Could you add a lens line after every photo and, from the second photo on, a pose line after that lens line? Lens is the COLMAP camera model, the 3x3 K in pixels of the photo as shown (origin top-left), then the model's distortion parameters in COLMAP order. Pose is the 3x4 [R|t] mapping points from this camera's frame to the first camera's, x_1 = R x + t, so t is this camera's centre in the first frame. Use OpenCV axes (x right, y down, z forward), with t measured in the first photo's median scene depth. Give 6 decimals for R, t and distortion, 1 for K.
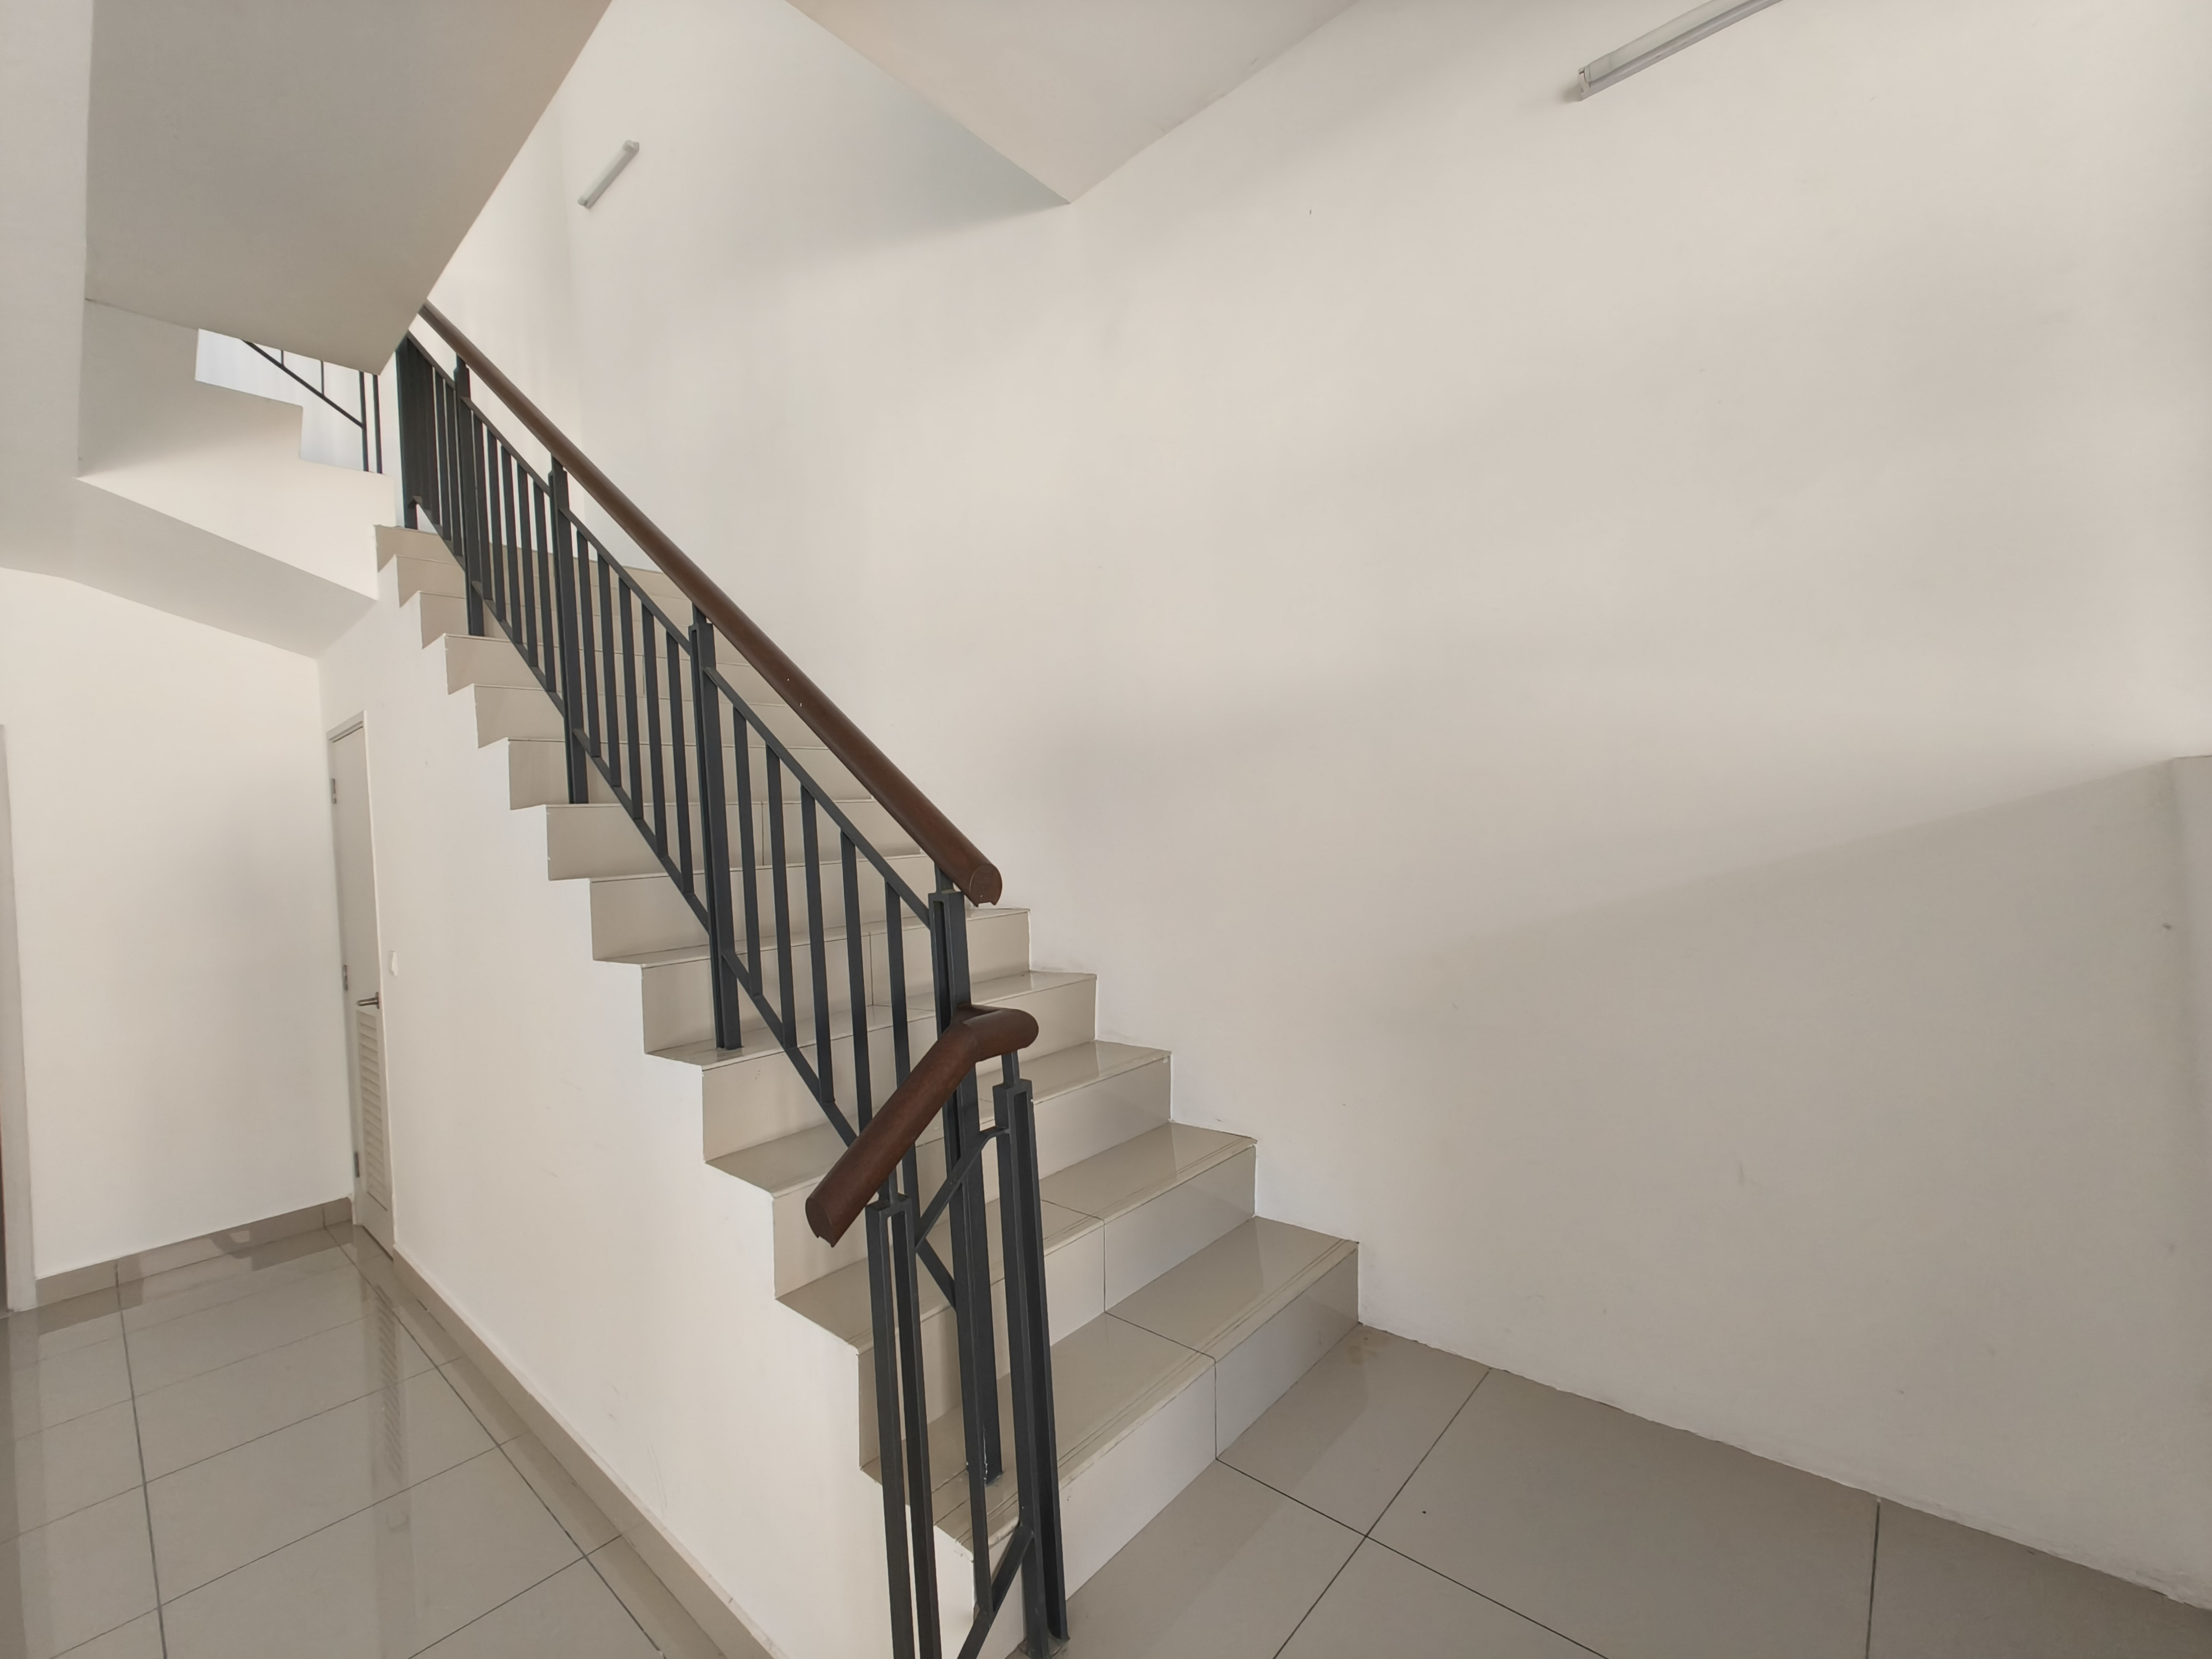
lens RADIAL K [[933.5, 0, 1106.0], [0, 933.5, 829.5], [0, 0, 1]] dist [0.014194, -0.002882]
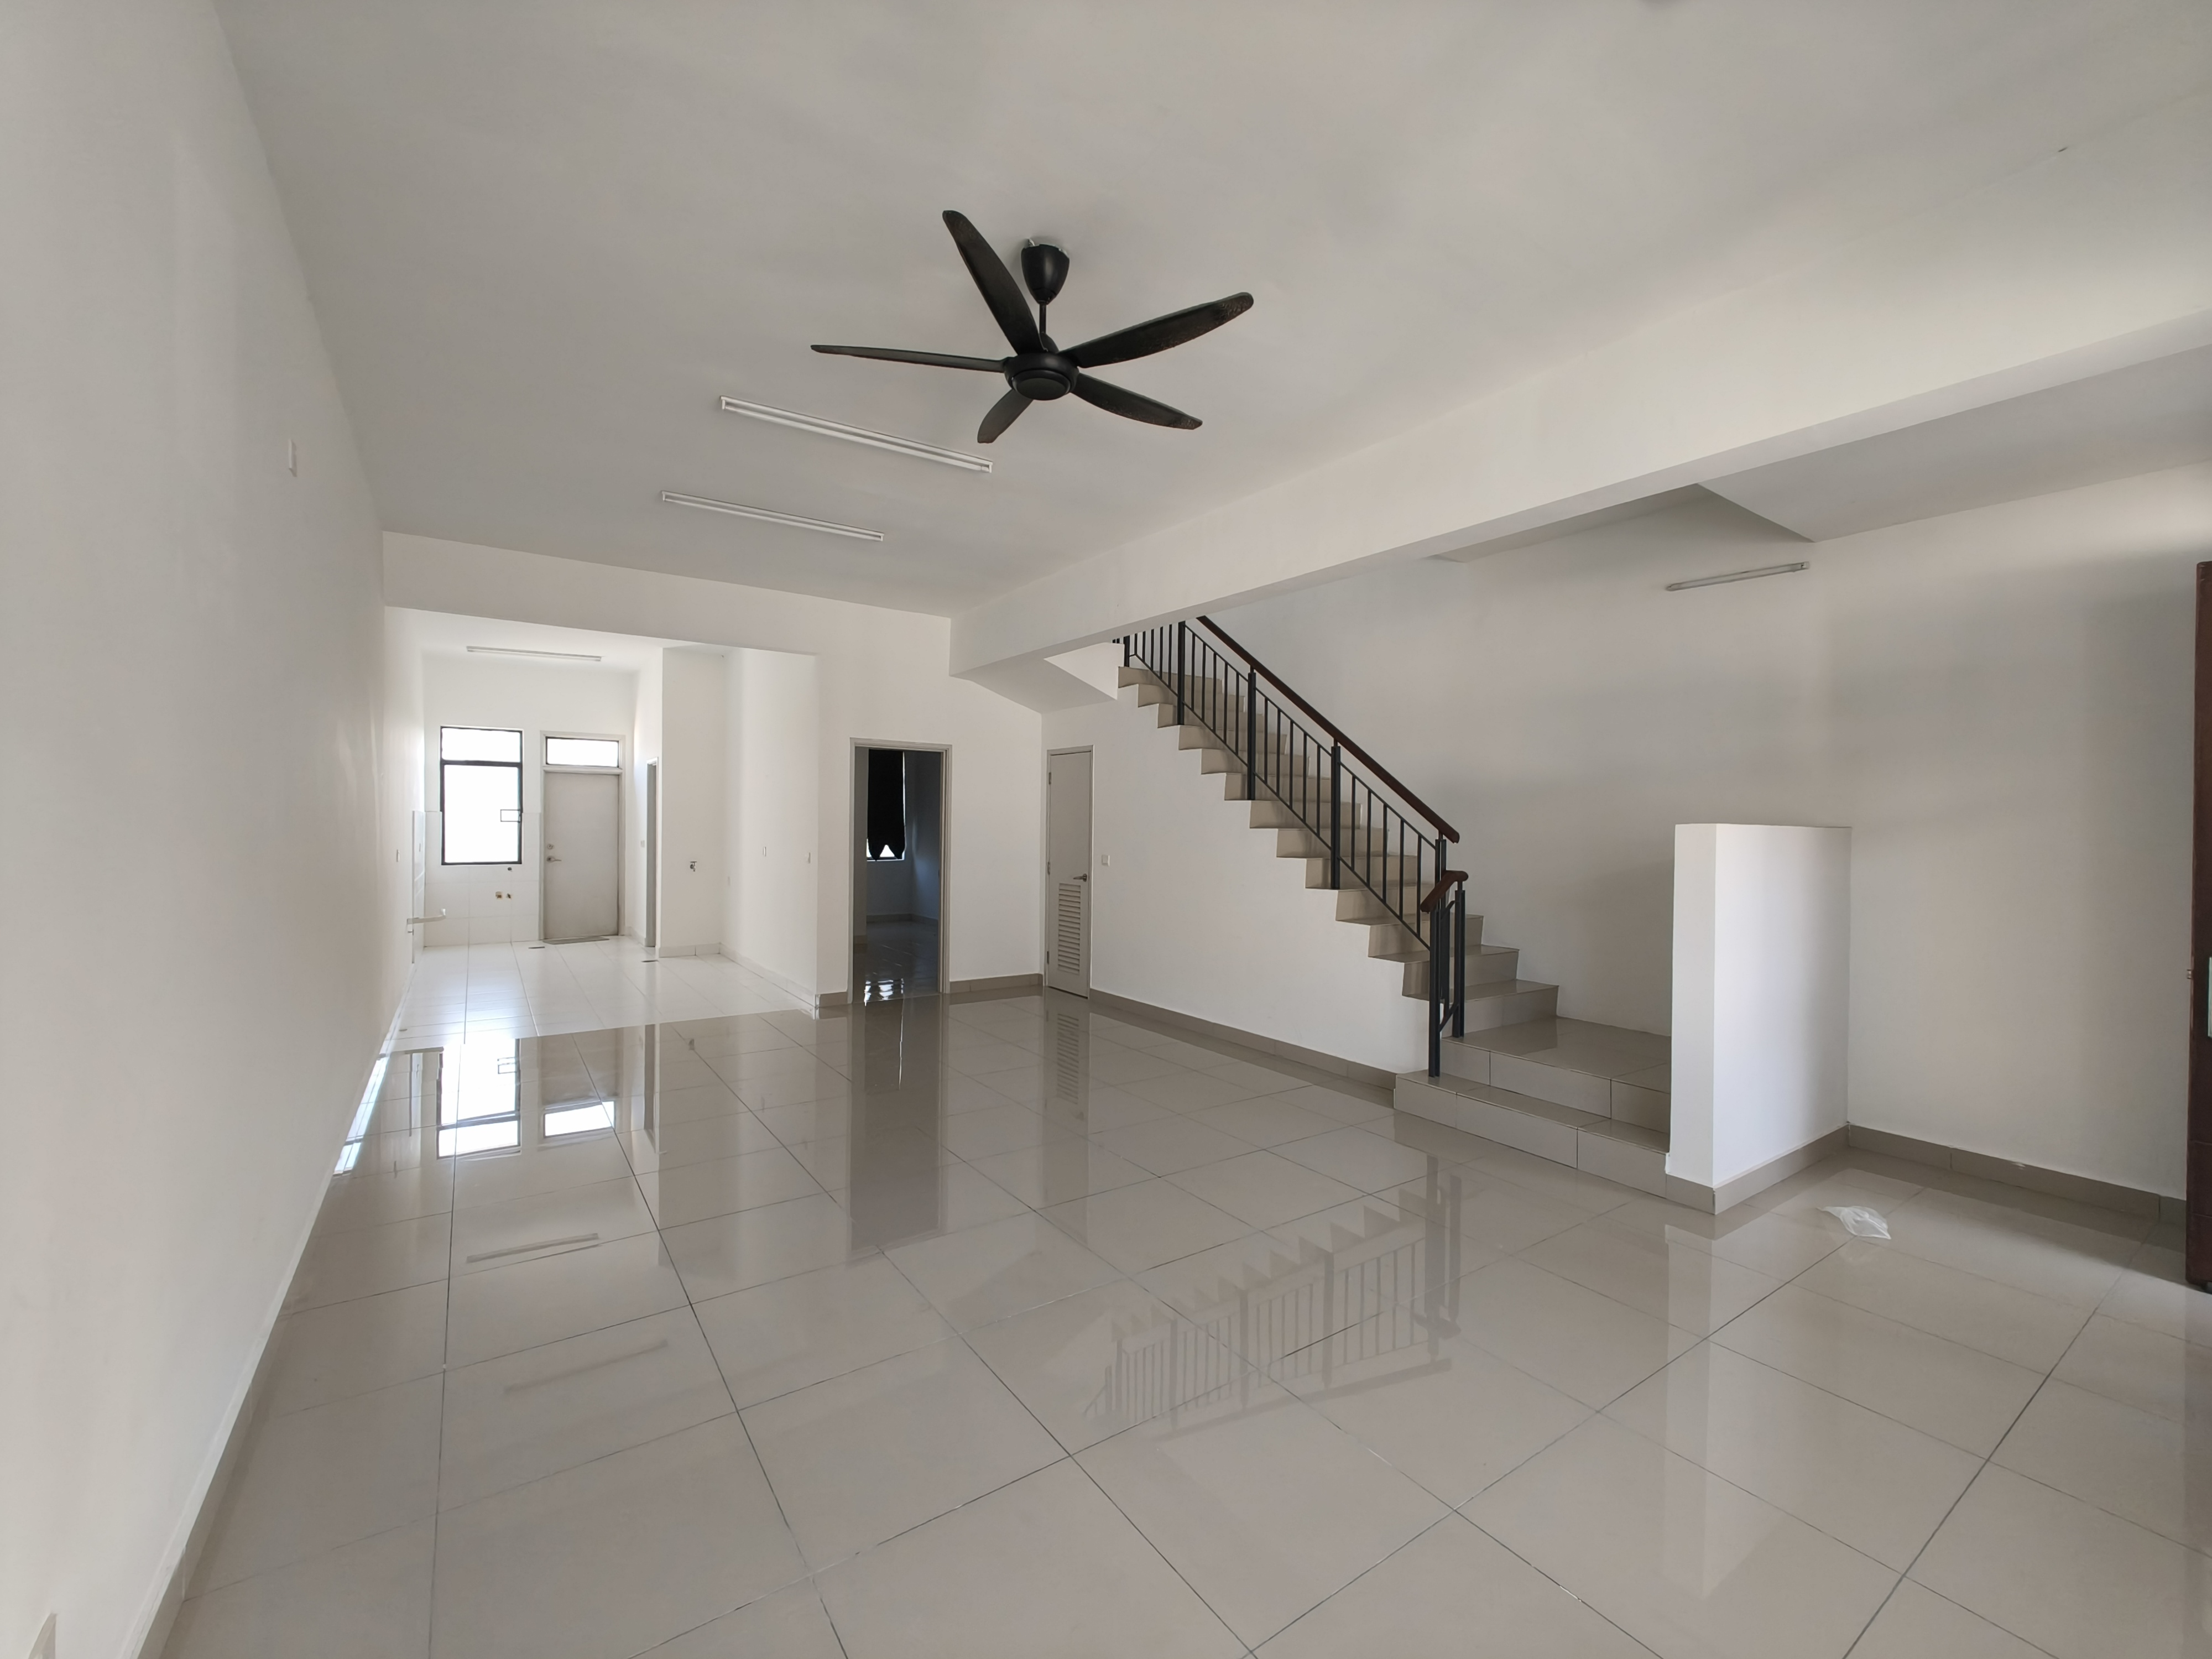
lens RADIAL K [[933.5, 0, 1106.0], [0, 933.5, 829.5], [0, 0, 1]] dist [0.014194, -0.002882]
pose [[0.970502, 0.075399, -0.229000, -0.416453], [-0.072264, 0.997142, 0.022057, 0.030991], [0.230008, -0.004858, 0.973177, -1.942771]]
